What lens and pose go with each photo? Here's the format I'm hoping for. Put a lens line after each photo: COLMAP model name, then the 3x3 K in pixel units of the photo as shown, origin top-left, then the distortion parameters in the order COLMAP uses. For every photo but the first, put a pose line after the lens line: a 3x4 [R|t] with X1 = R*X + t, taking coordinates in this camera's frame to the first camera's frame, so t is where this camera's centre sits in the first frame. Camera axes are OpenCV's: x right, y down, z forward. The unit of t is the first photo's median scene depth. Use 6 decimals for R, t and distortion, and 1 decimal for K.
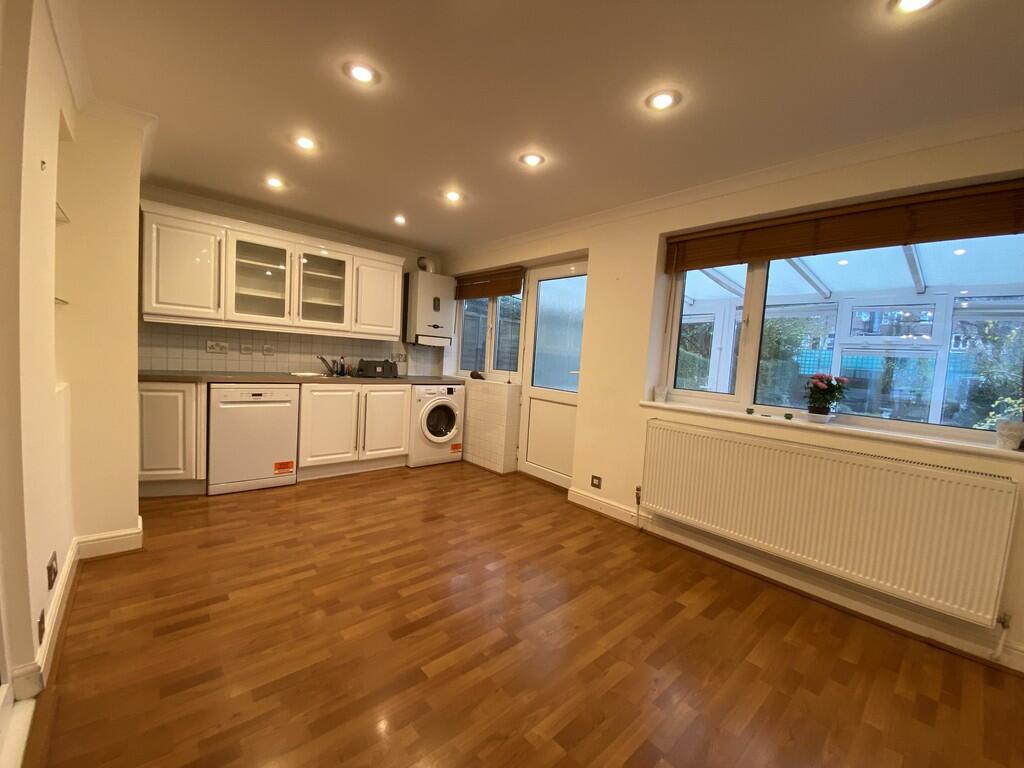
lens RADIAL K [[415.9, 0, 513.6], [0, 415.9, 386.2], [0, 0, 1]] dist [0.017643, -0.017795]
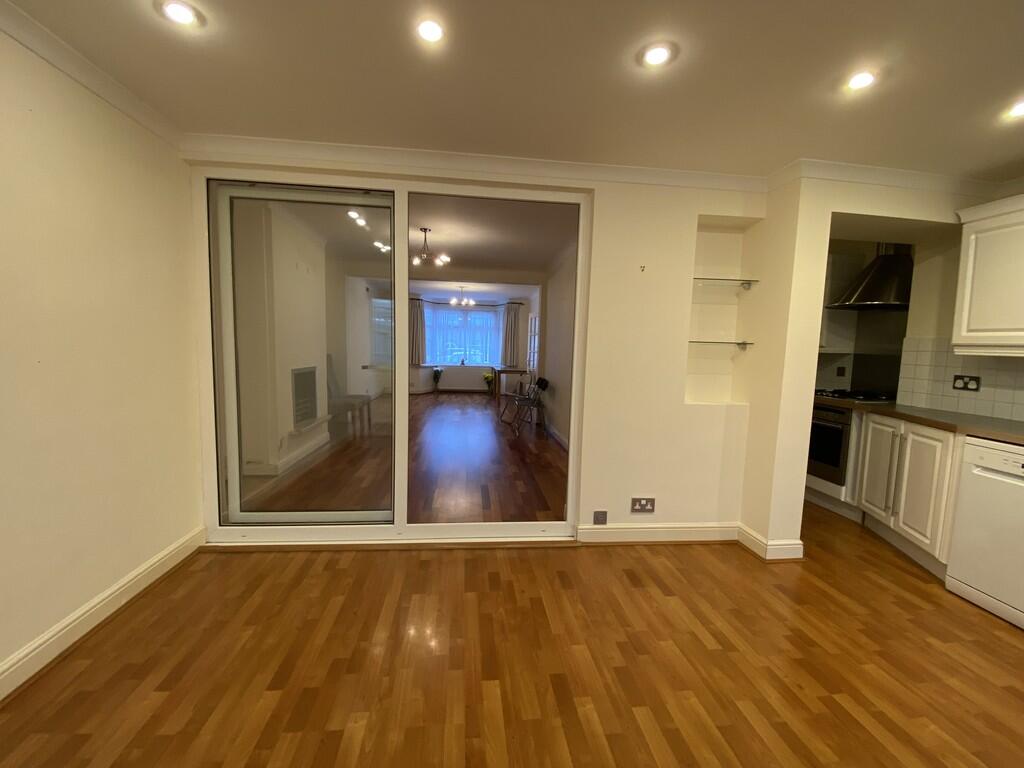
lens RADIAL K [[415.9, 0, 513.6], [0, 415.9, 386.2], [0, 0, 1]] dist [0.017643, -0.017795]
pose [[-0.577818, -0.003959, -0.816156, 0.431982], [-0.118083, 0.989872, 0.078798, -0.080141], [0.807578, 0.141905, -0.572434, 1.122519]]
